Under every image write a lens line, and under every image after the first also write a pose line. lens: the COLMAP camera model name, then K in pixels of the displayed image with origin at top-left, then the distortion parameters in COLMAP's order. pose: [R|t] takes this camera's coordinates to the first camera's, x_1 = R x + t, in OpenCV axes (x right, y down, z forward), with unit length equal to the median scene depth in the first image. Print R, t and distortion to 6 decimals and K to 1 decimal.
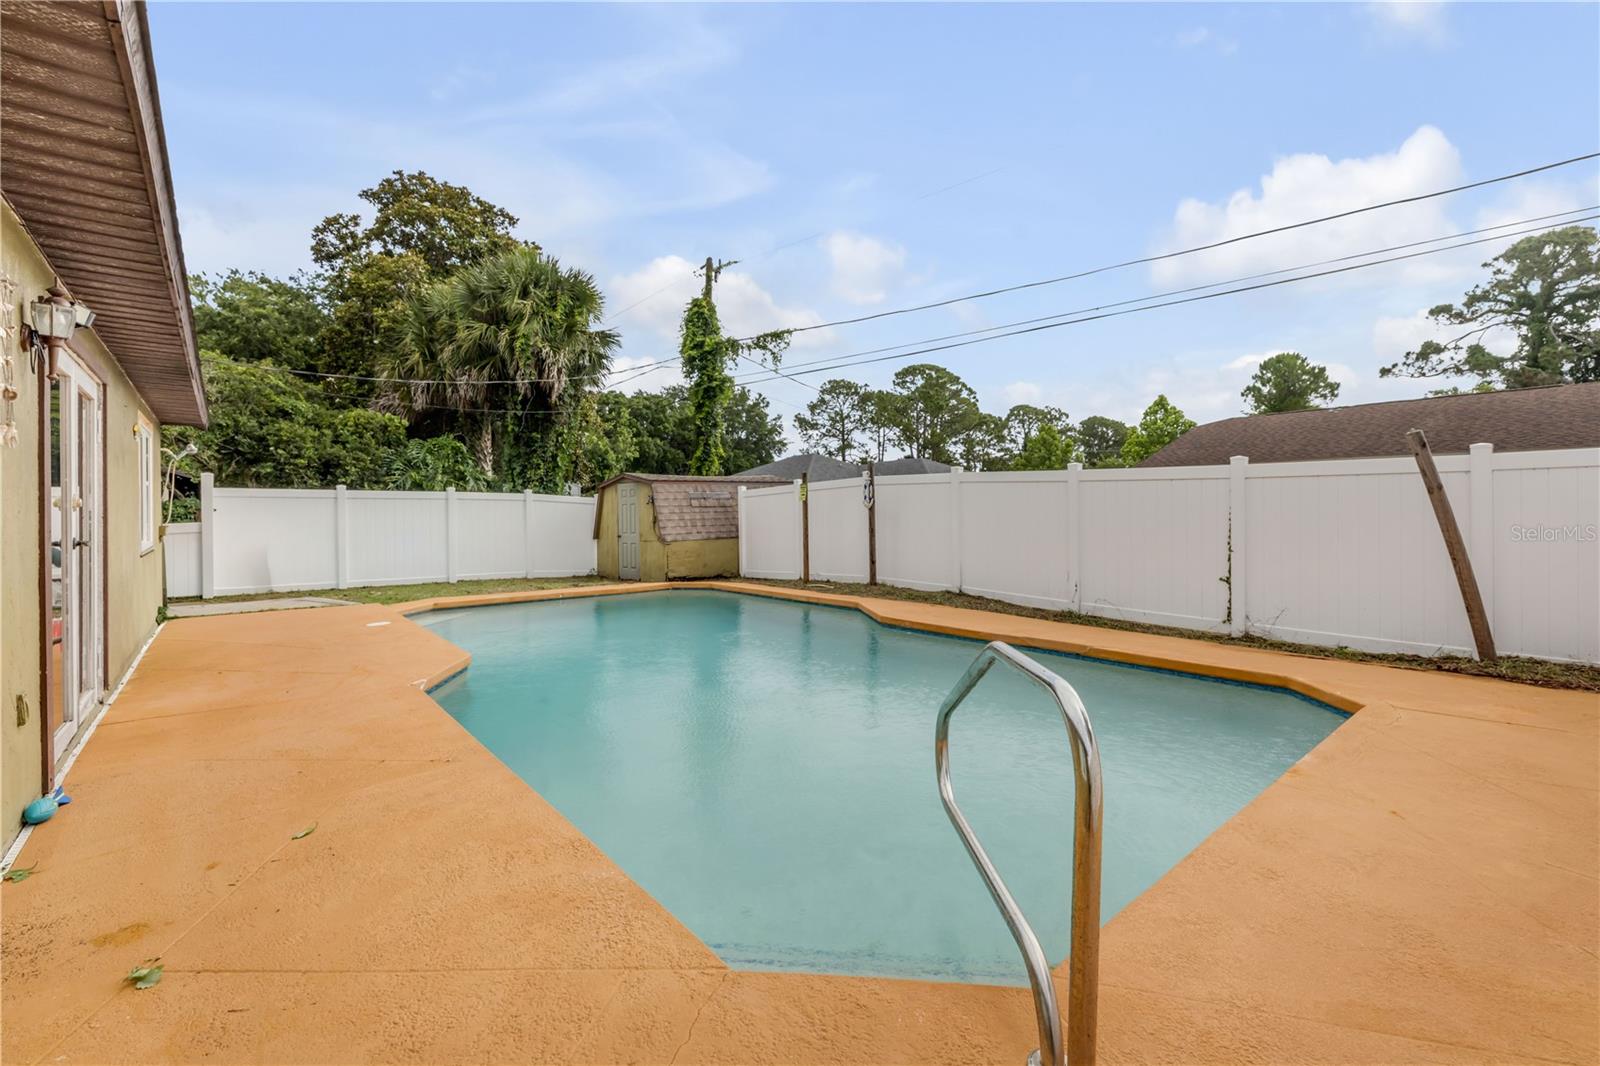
lens RADIAL K [[675.0, 0, 792.9], [0, 675.0, 524.0], [0, 0, 1]] dist [0.000329, -0.000111]
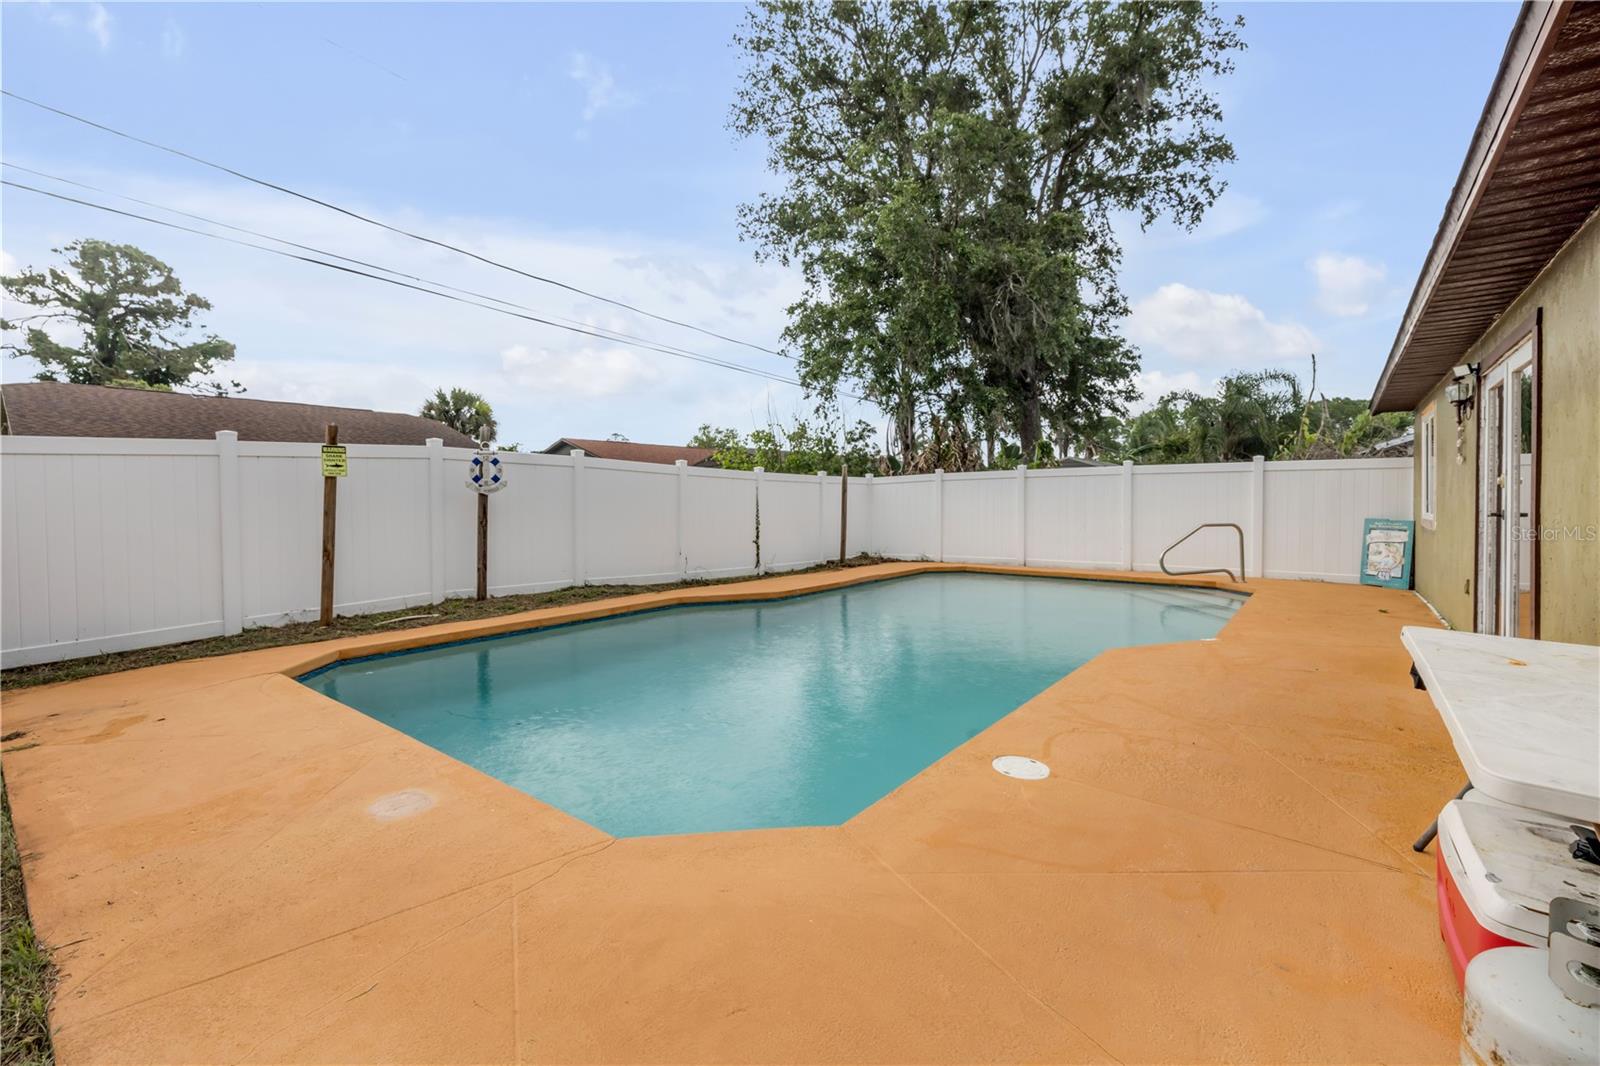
lens RADIAL K [[675.0, 0, 792.9], [0, 675.0, 524.0], [0, 0, 1]] dist [0.000329, -0.000111]
pose [[-0.215317, -0.023411, 0.976264, -0.309789], [0.019225, 0.999417, 0.028207, -0.001138], [-0.976355, 0.024842, -0.214741, 0.402177]]
